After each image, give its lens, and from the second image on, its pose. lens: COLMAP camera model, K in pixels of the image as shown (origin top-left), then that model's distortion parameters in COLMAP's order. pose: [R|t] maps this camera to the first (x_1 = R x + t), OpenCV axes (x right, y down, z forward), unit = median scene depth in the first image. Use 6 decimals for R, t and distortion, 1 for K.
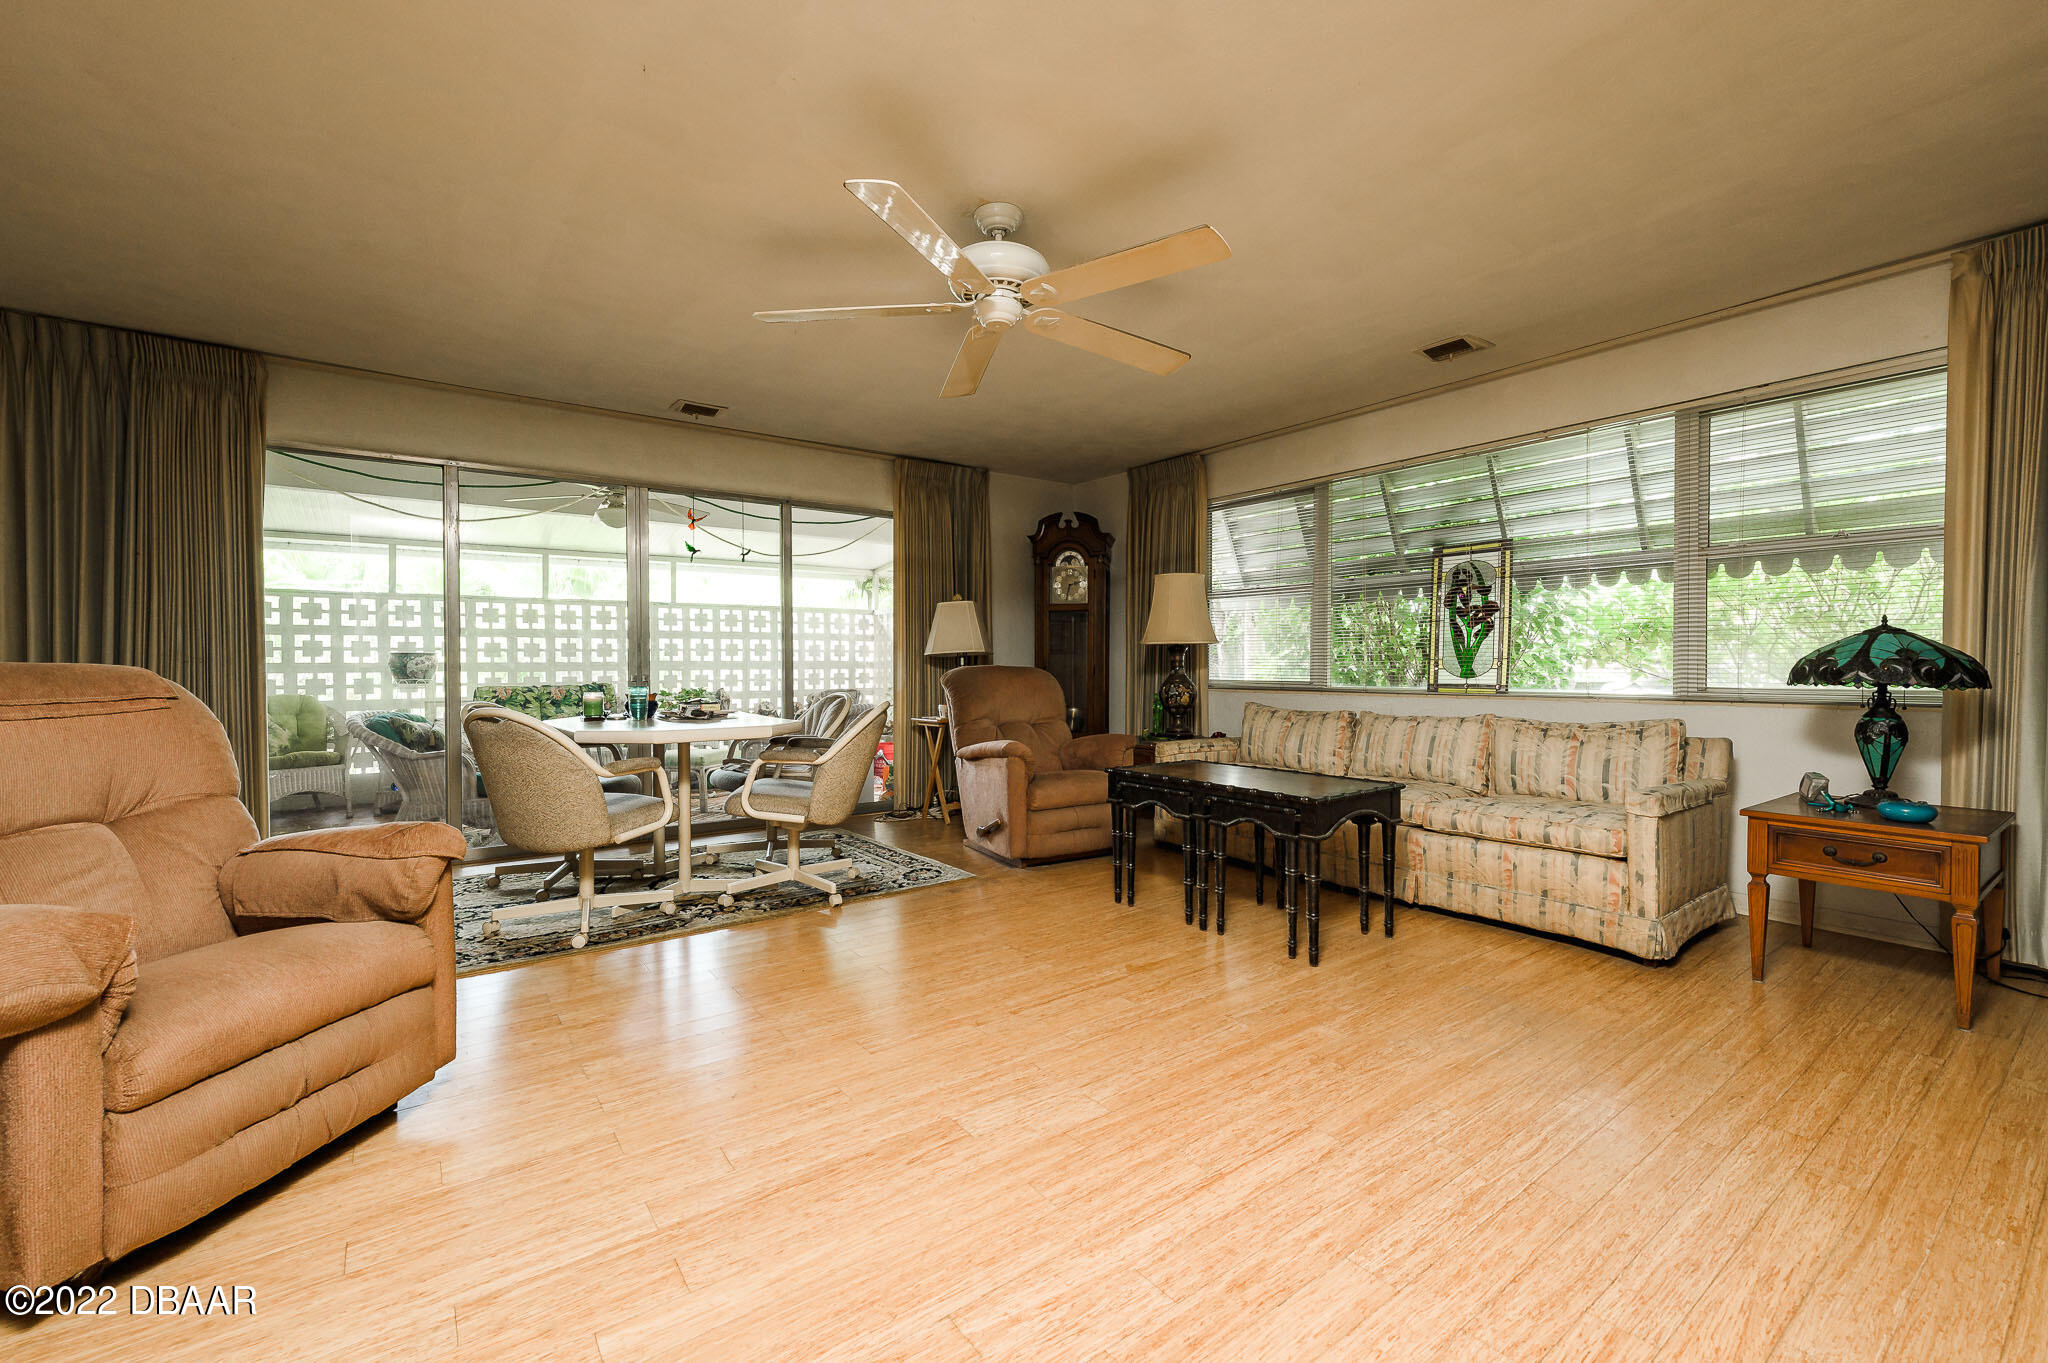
lens RADIAL K [[814.4, 0, 1018.2], [0, 814.4, 687.9], [0, 0, 1]] dist [0.002878, 0.000494]
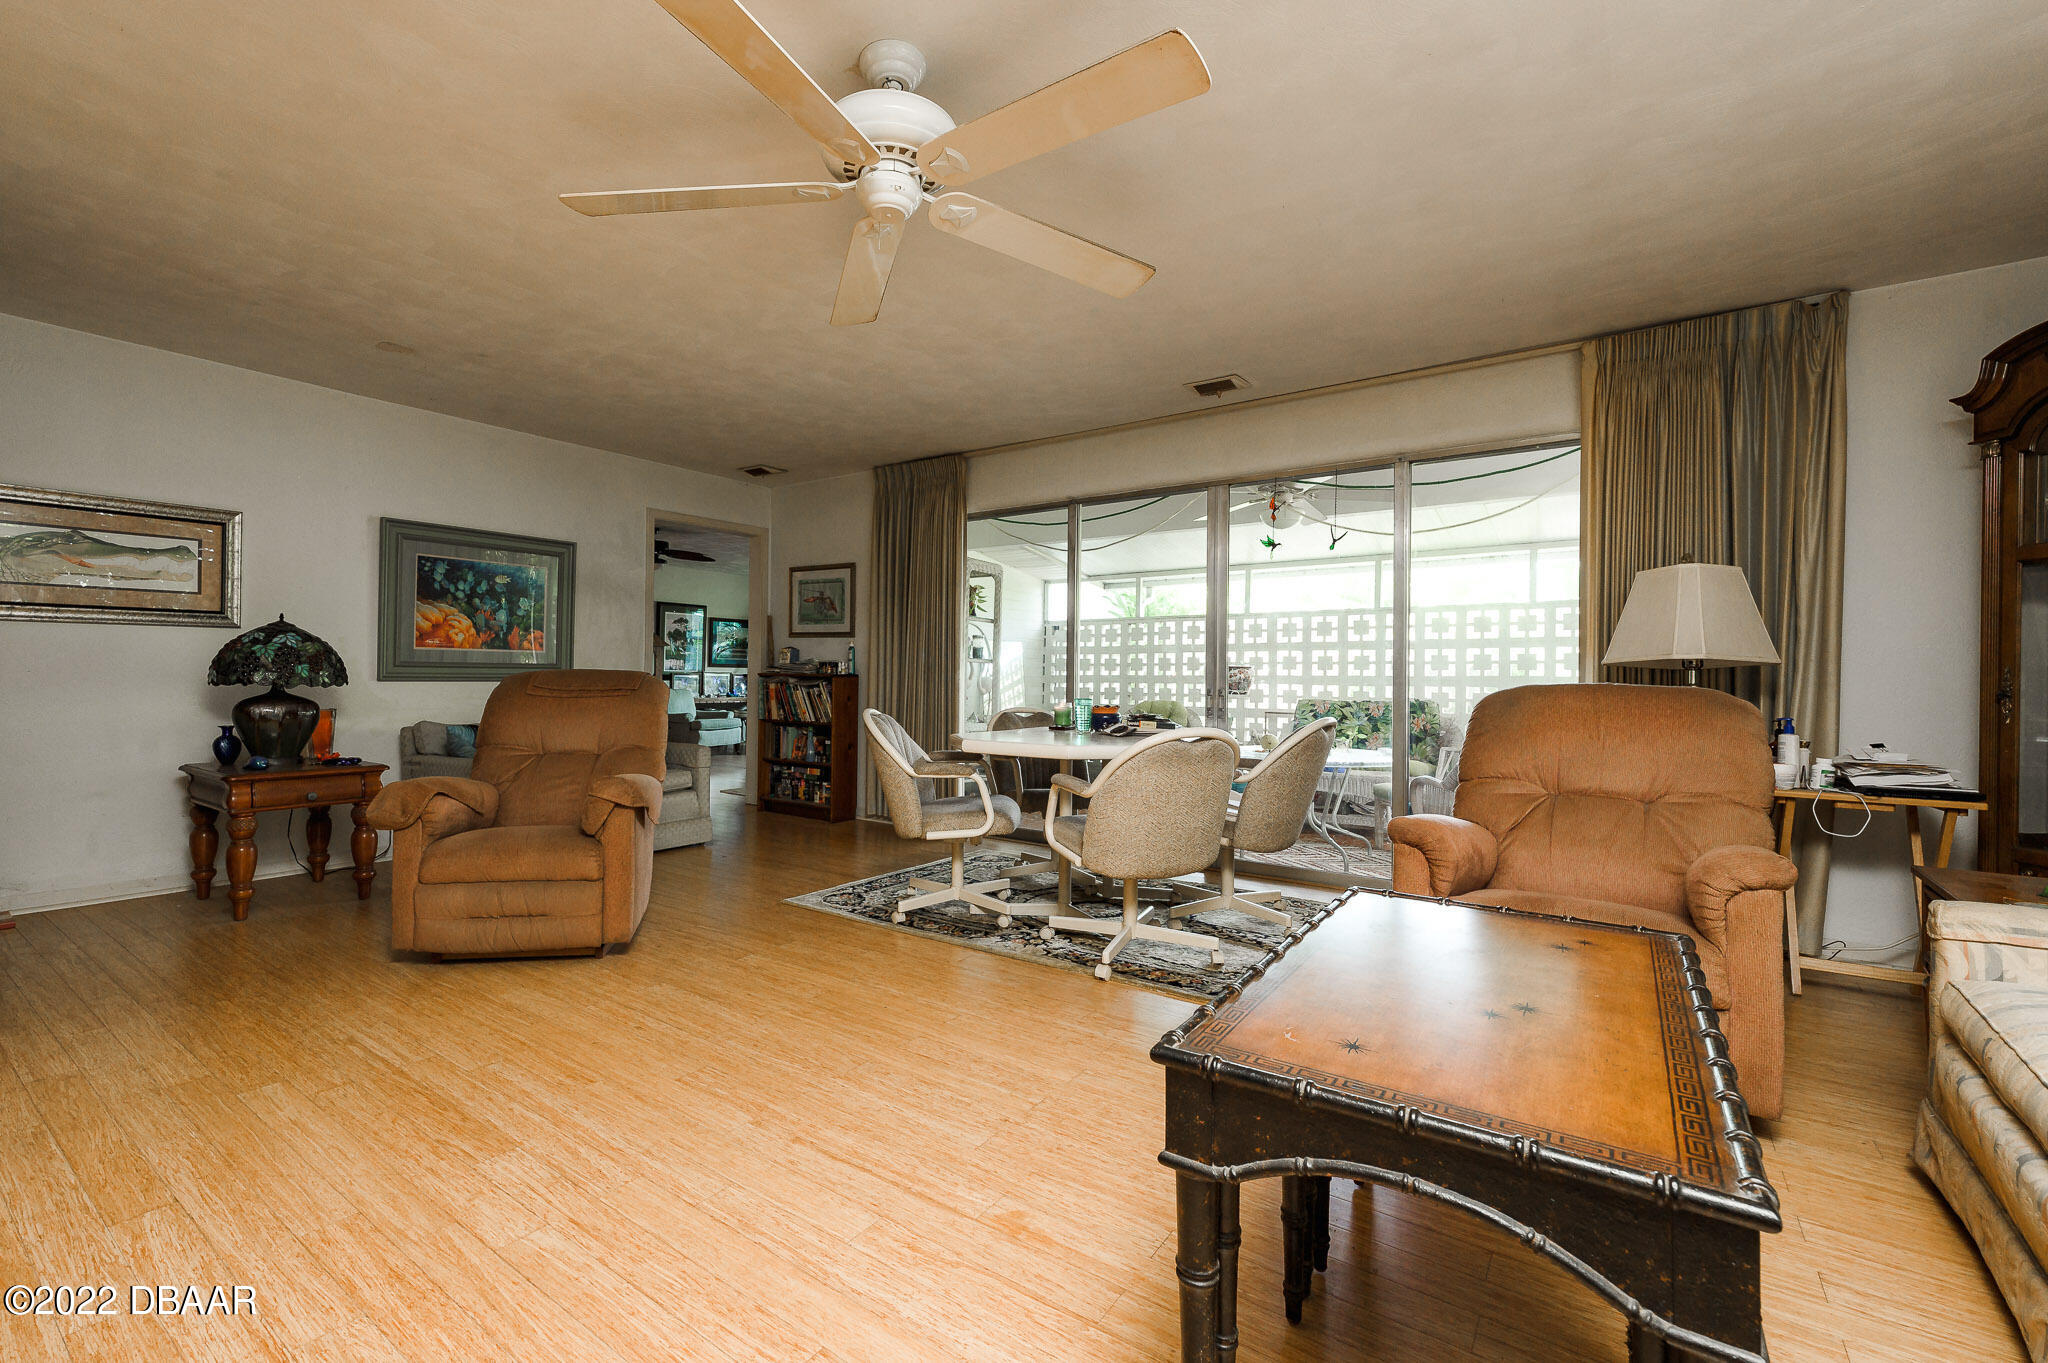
lens RADIAL K [[866.5, 0, 1021.6], [0, 866.5, 658.1], [0, 0, 1]] dist [0.001550, 0.000170]
pose [[0.318323, -0.011387, -0.947914, 0.373048], [-0.031890, 0.999233, -0.022712, -0.020919], [0.947446, 0.037458, 0.317716, 0.405609]]
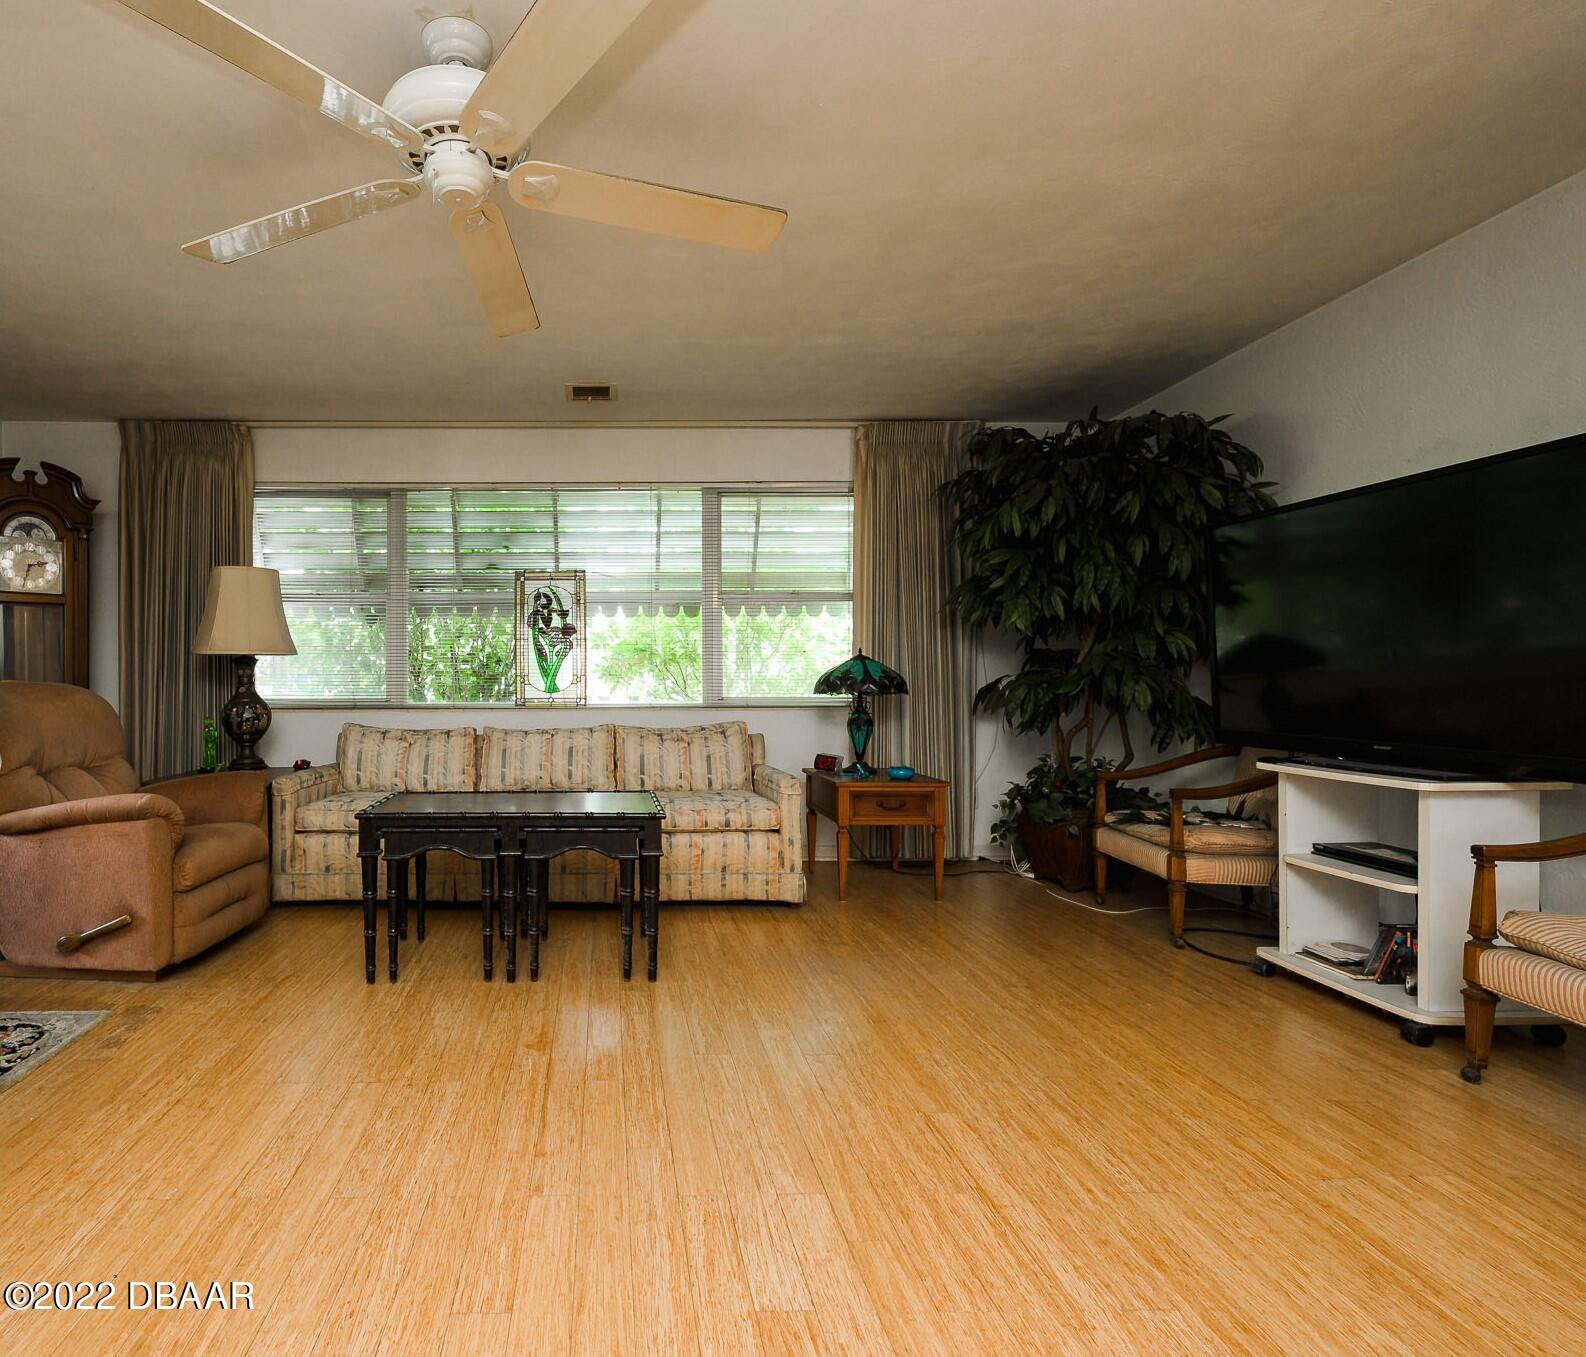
lens RADIAL K [[796.1, 0, 793.3], [0, 796.1, 693.6], [0, 0, 1]] dist [-0.003724, 0.011332]
pose [[0.607987, -0.014070, 0.793822, -0.169808], [0.024015, 0.999711, -0.000674, -0.003439], [-0.793583, 0.019473, 0.608150, 0.149586]]
